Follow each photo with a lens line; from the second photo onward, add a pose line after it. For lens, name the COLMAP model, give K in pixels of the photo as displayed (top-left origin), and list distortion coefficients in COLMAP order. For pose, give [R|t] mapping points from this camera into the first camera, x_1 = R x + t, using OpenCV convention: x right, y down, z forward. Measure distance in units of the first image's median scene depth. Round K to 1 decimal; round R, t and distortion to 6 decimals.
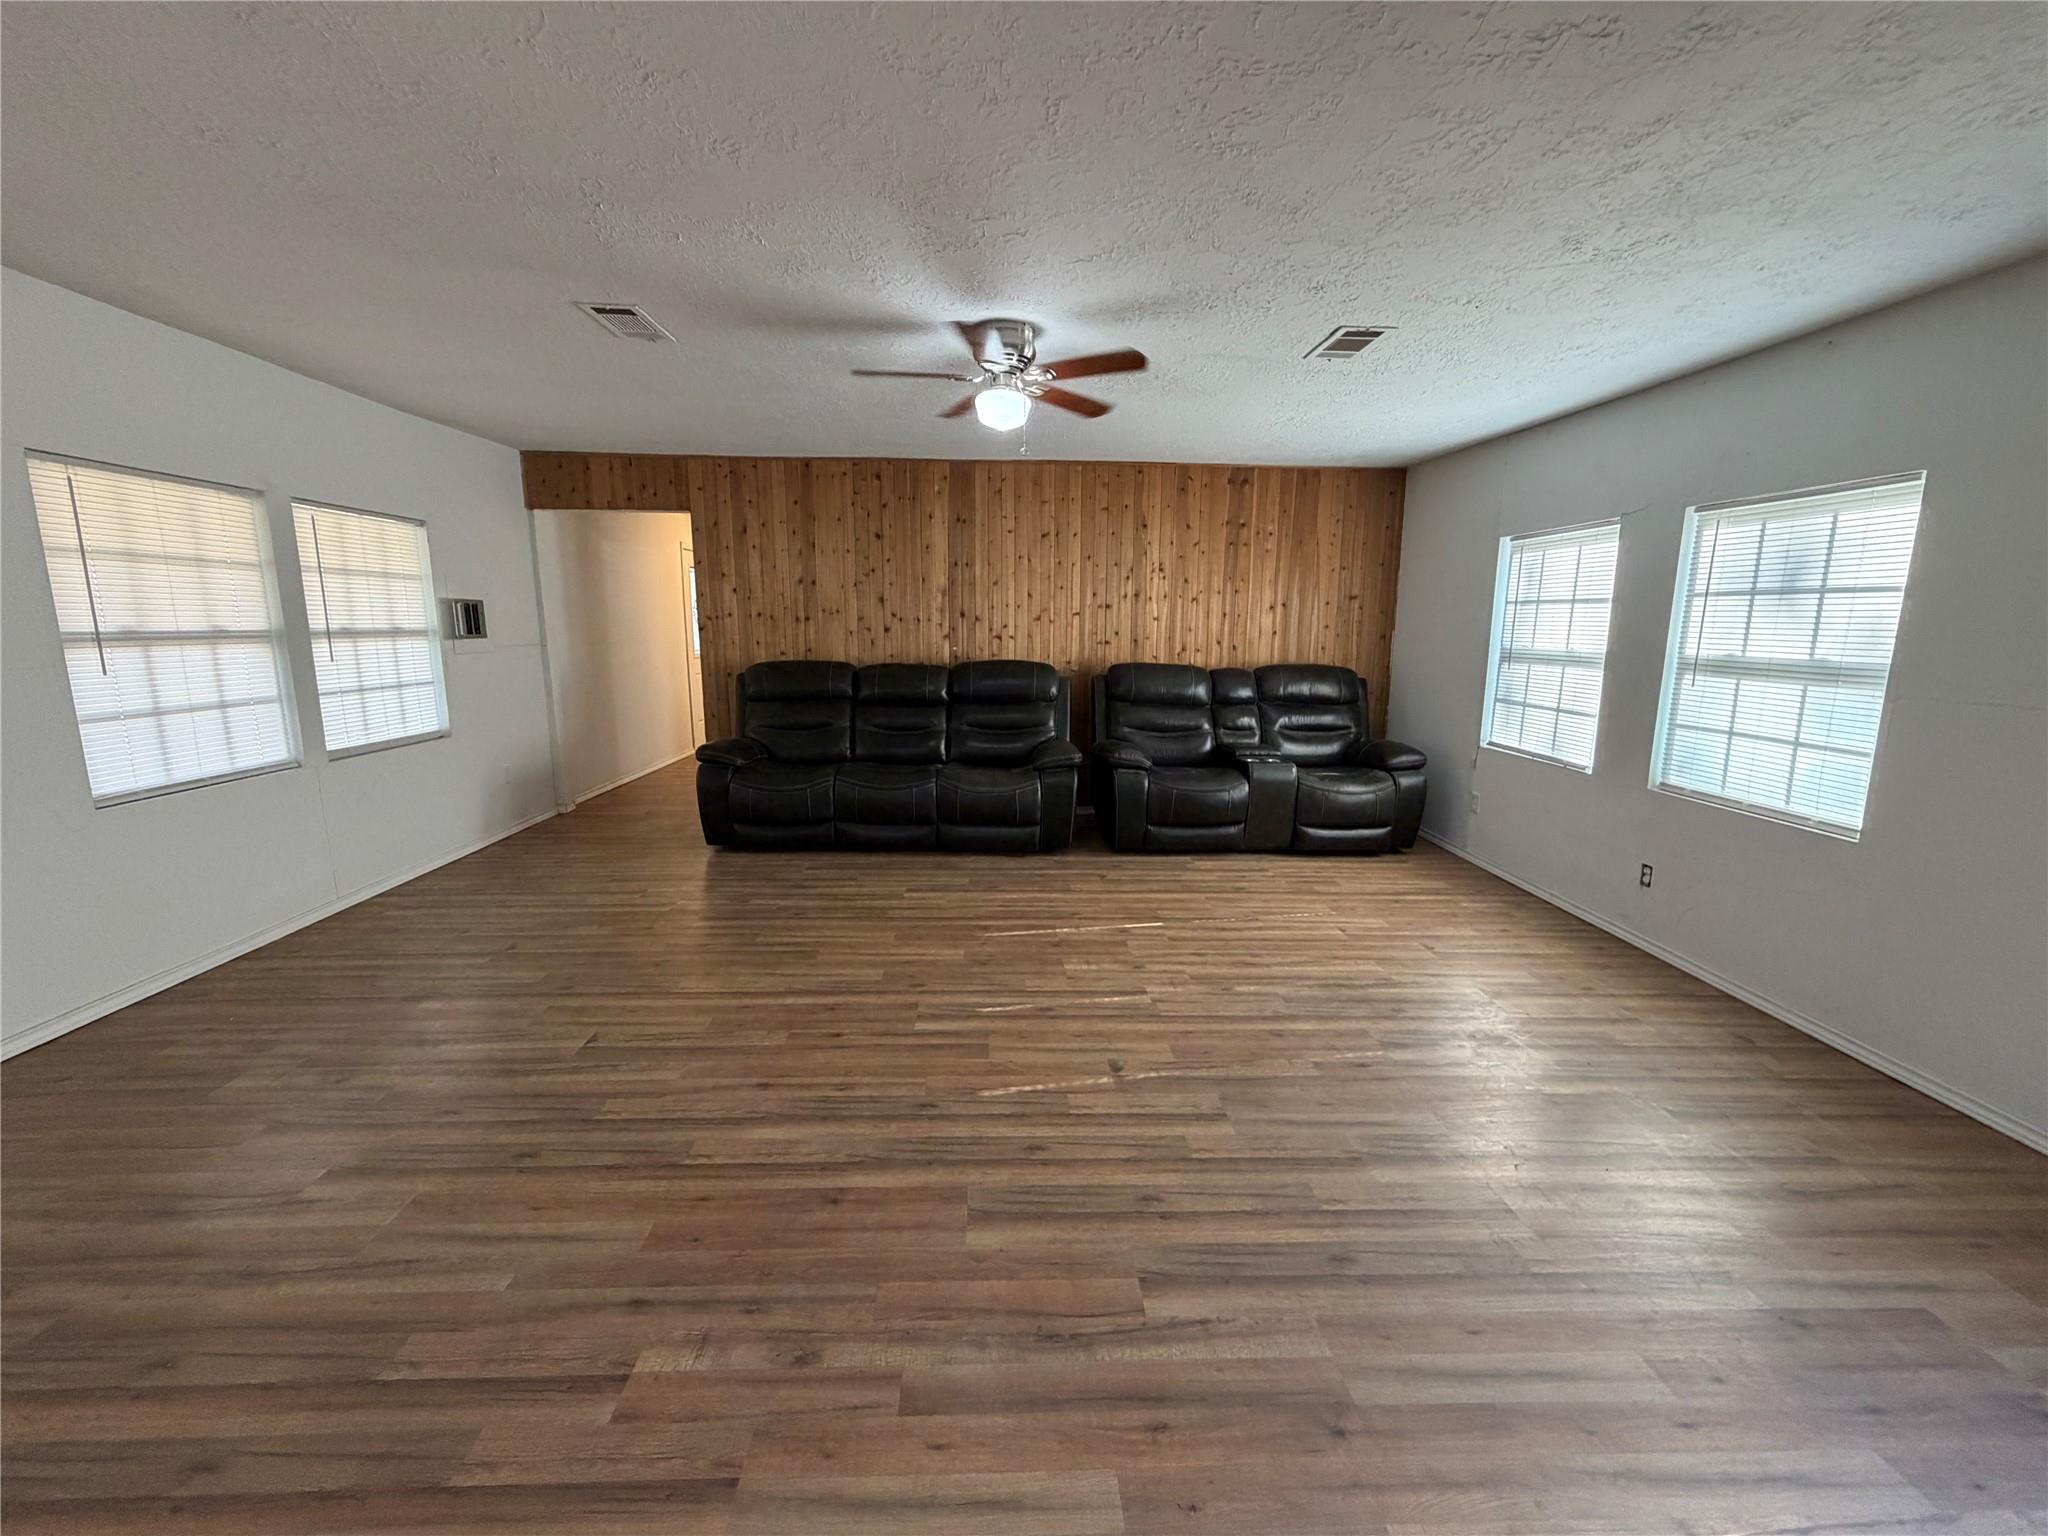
lens RADIAL K [[817.4, 0, 1019.0], [0, 817.4, 767.4], [0, 0, 1]] dist [0.000653, 0.000012]
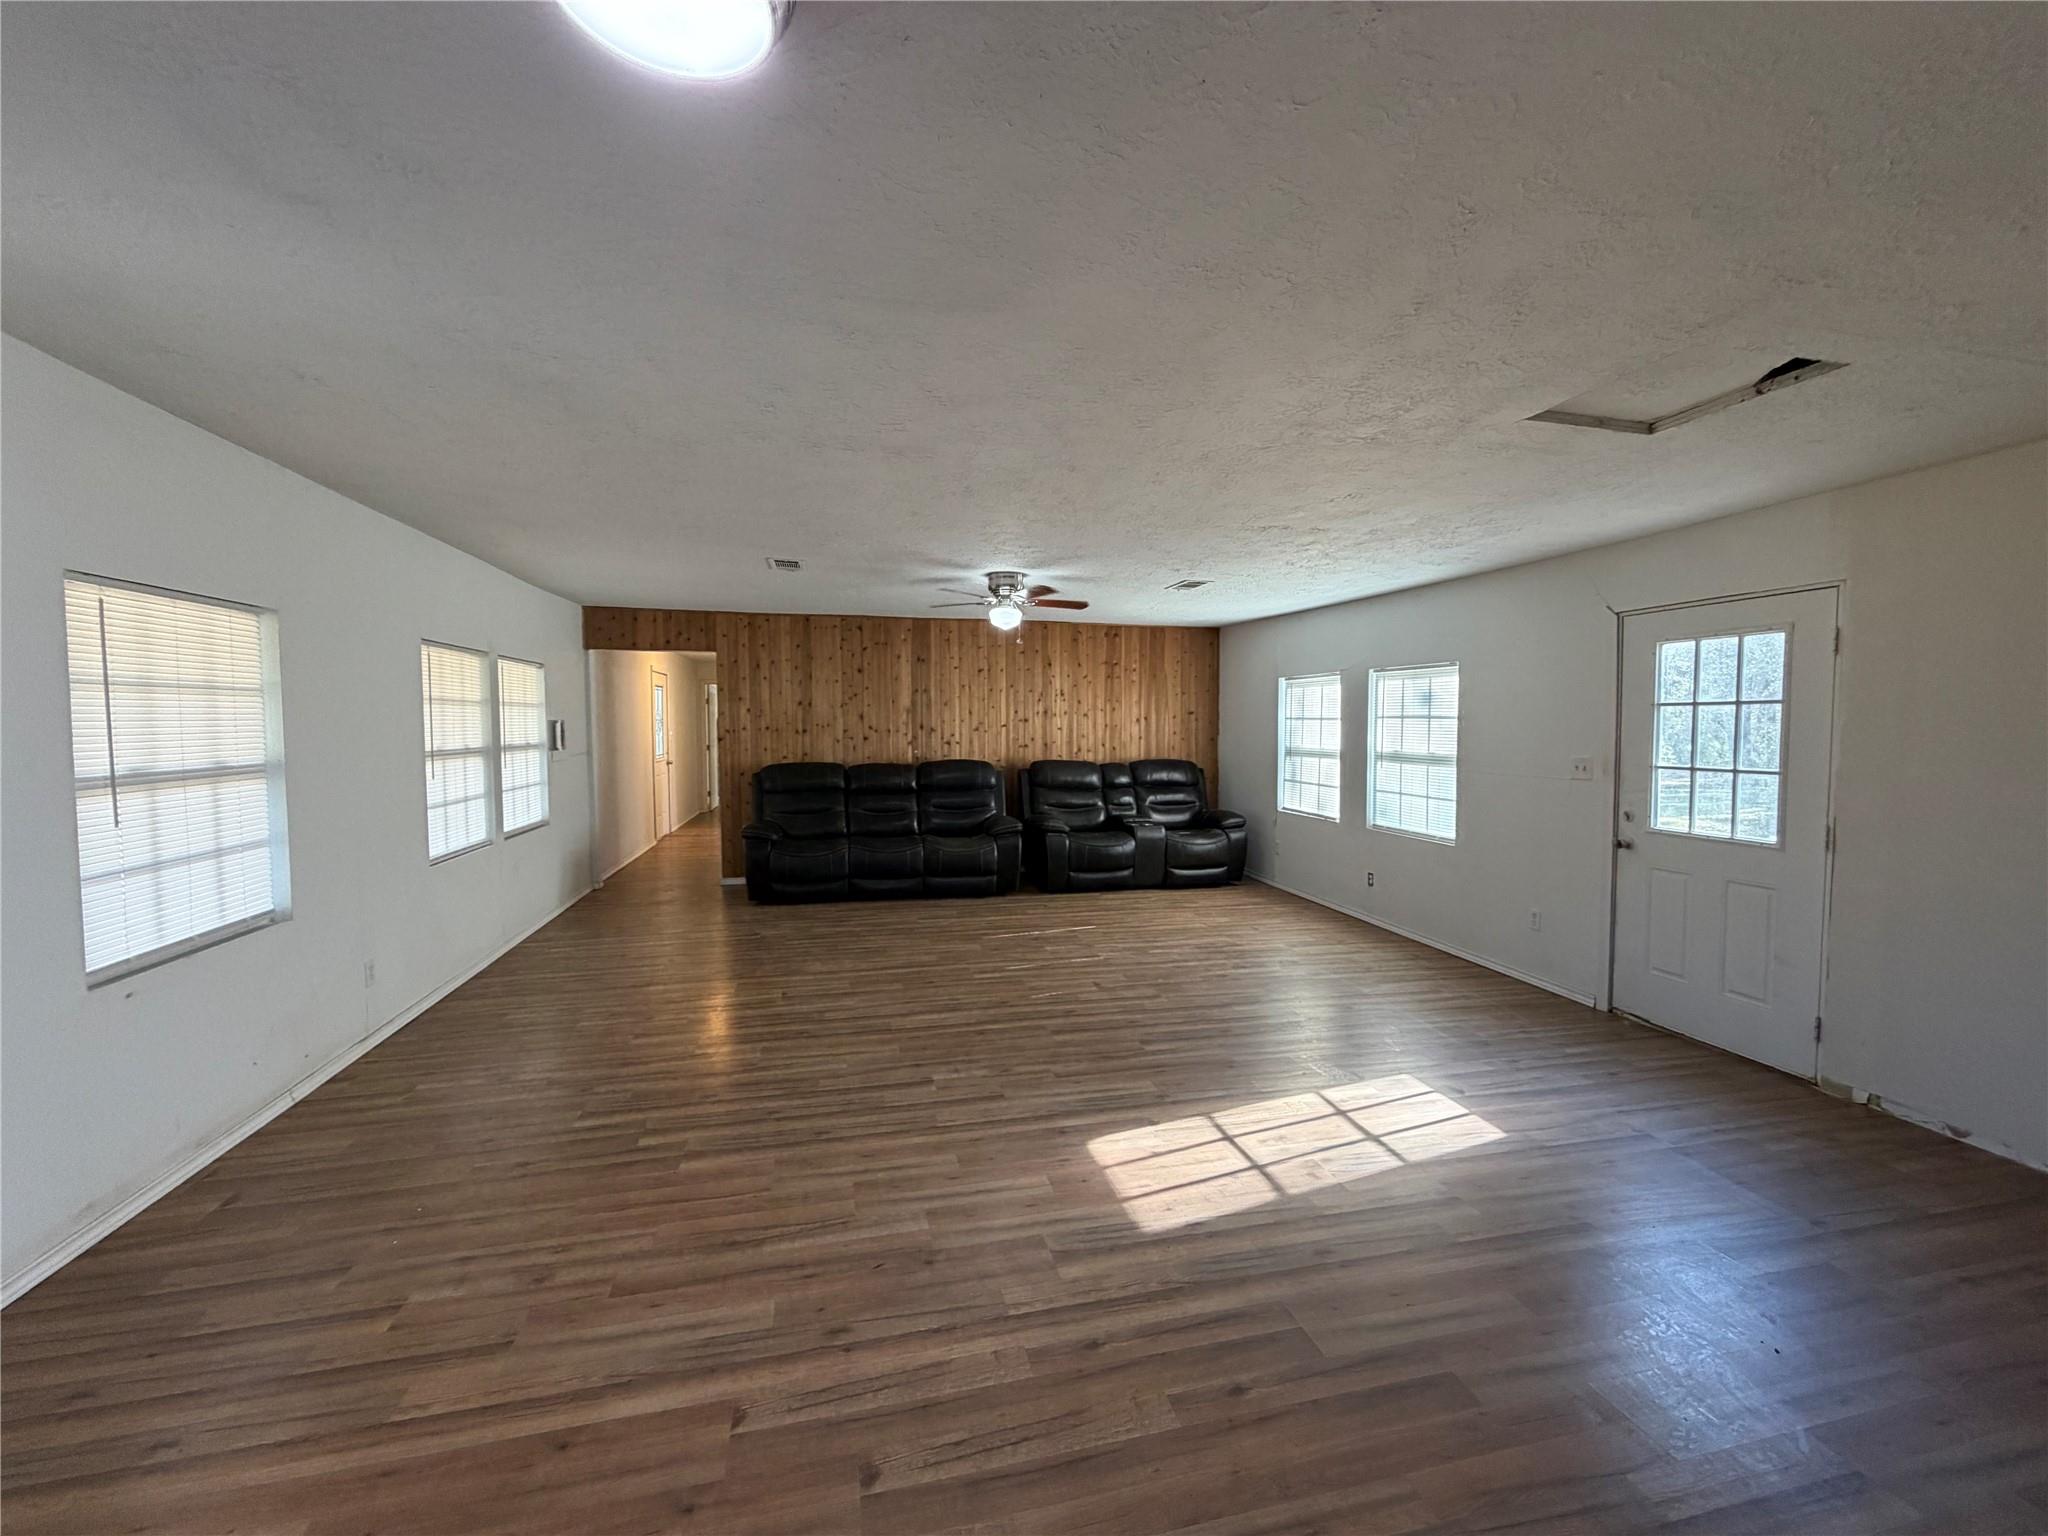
lens RADIAL K [[820.3, 0, 1019.1], [0, 820.3, 766.8], [0, 0, 1]] dist [0.001005, 0.000037]
pose [[0.980886, -0.017611, 0.193782, -0.208665], [0.040724, 0.992420, -0.115948, 0.051750], [-0.190271, 0.121623, 0.974169, -0.417095]]
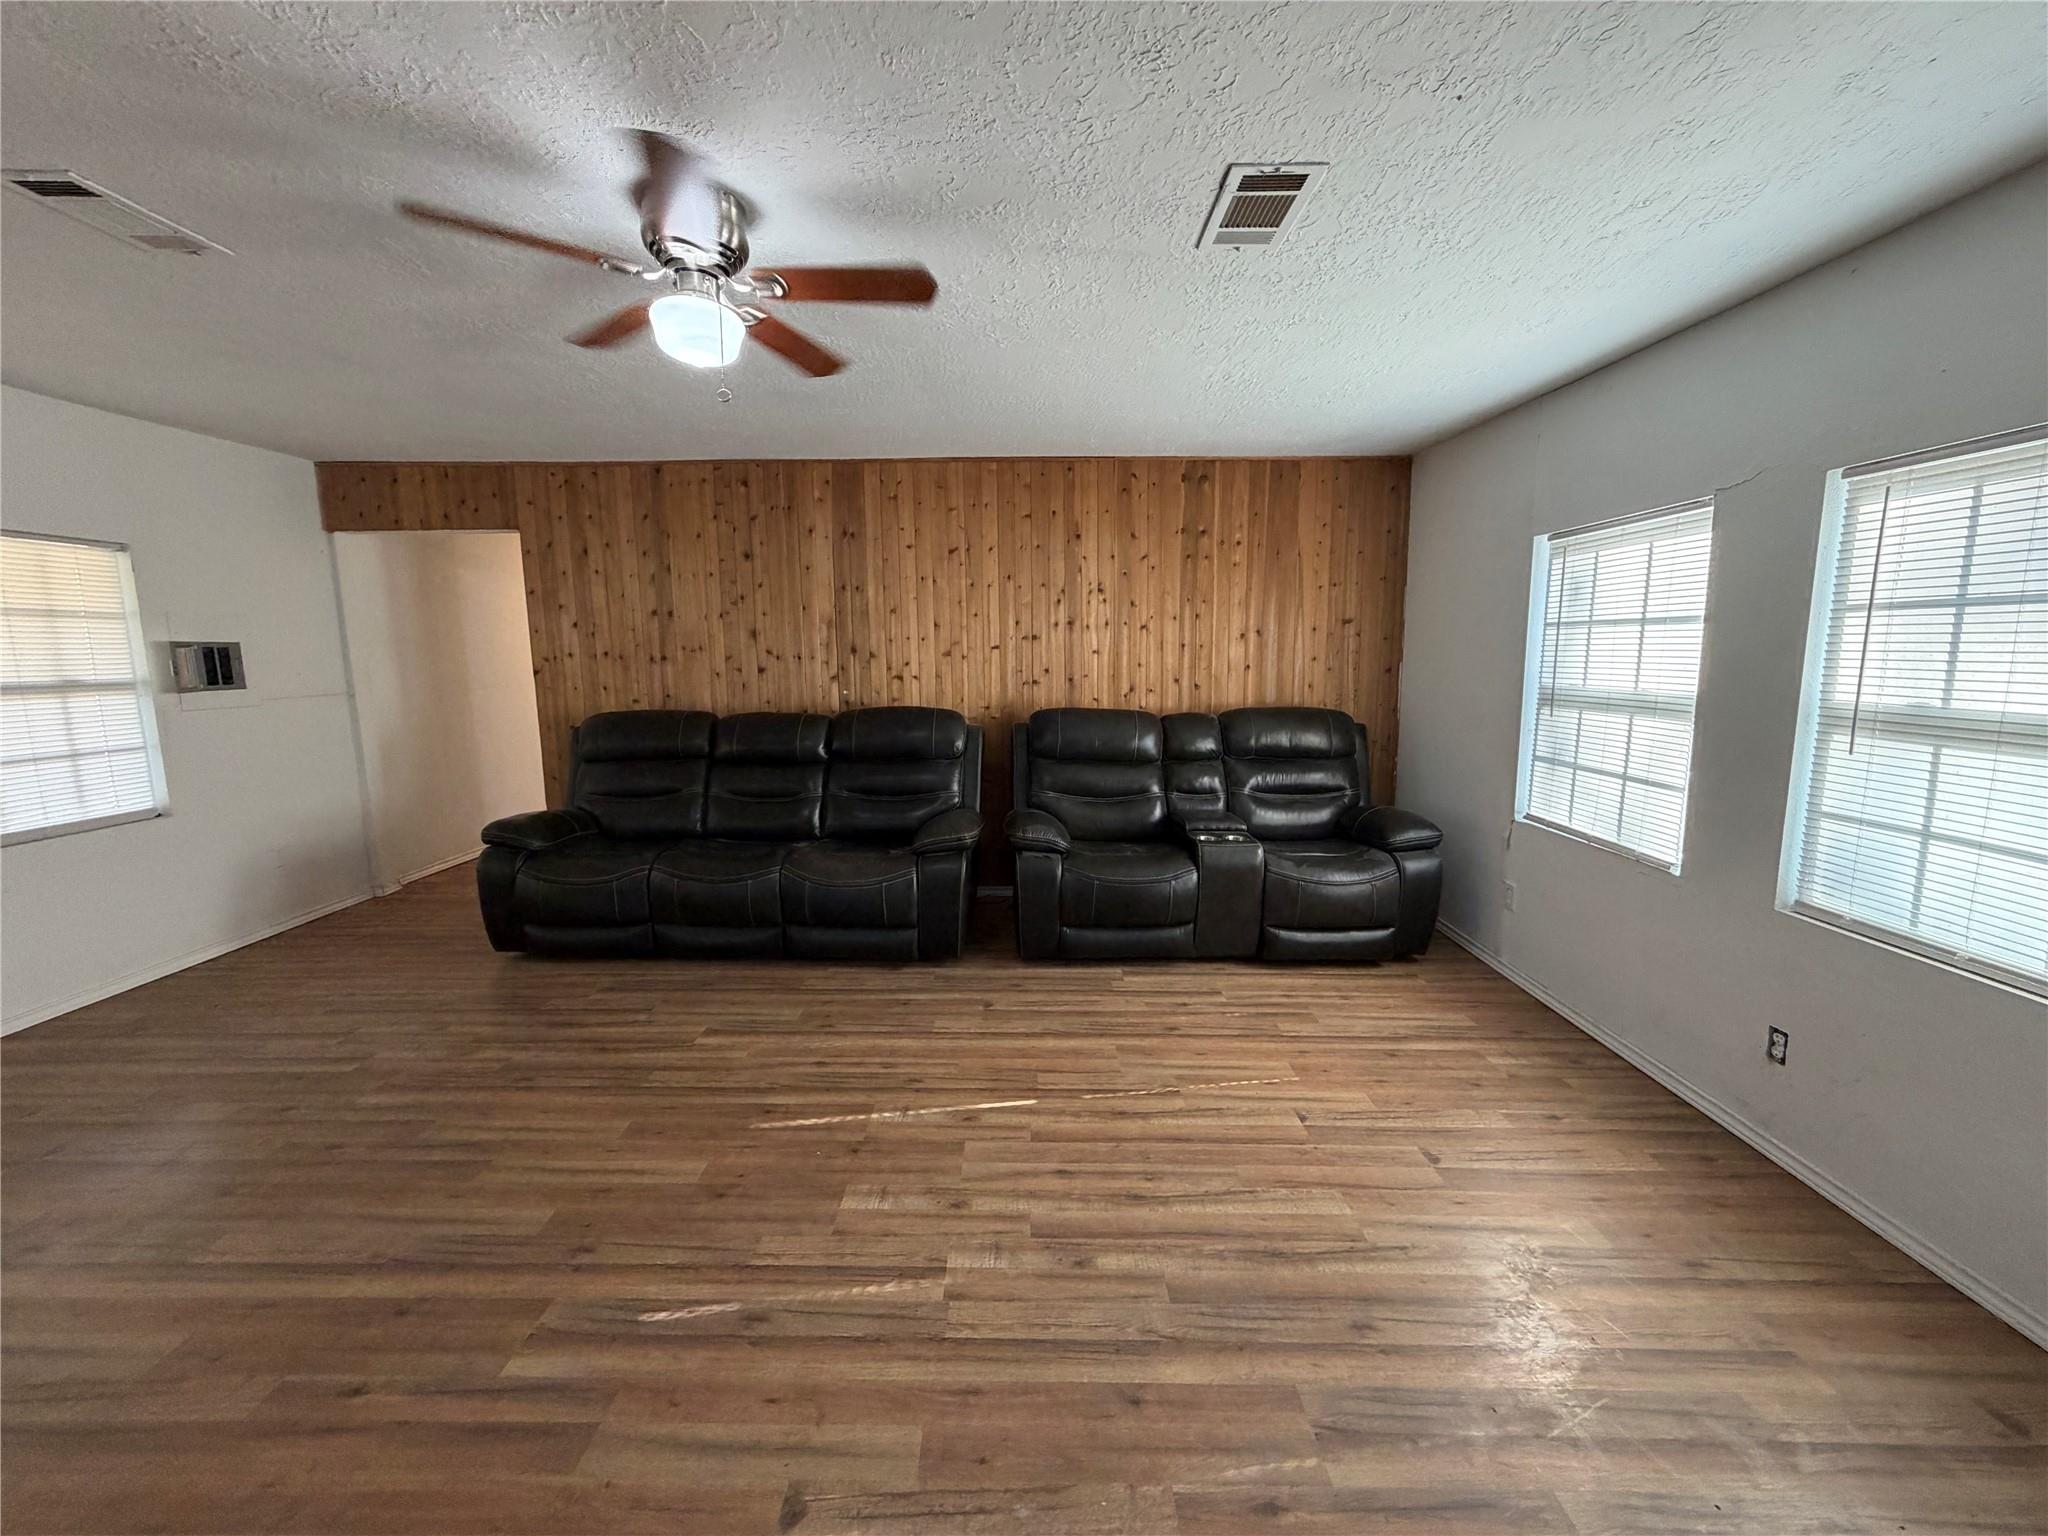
lens RADIAL K [[815.4, 0, 1019.5], [0, 815.4, 767.9], [0, 0, 1]] dist [-0.000512, 0.000614]
pose [[0.998759, -0.007782, -0.049202, 0.157853], [0.006131, 0.999416, -0.033613, -0.051005], [0.049434, 0.033269, 0.998223, 0.248260]]
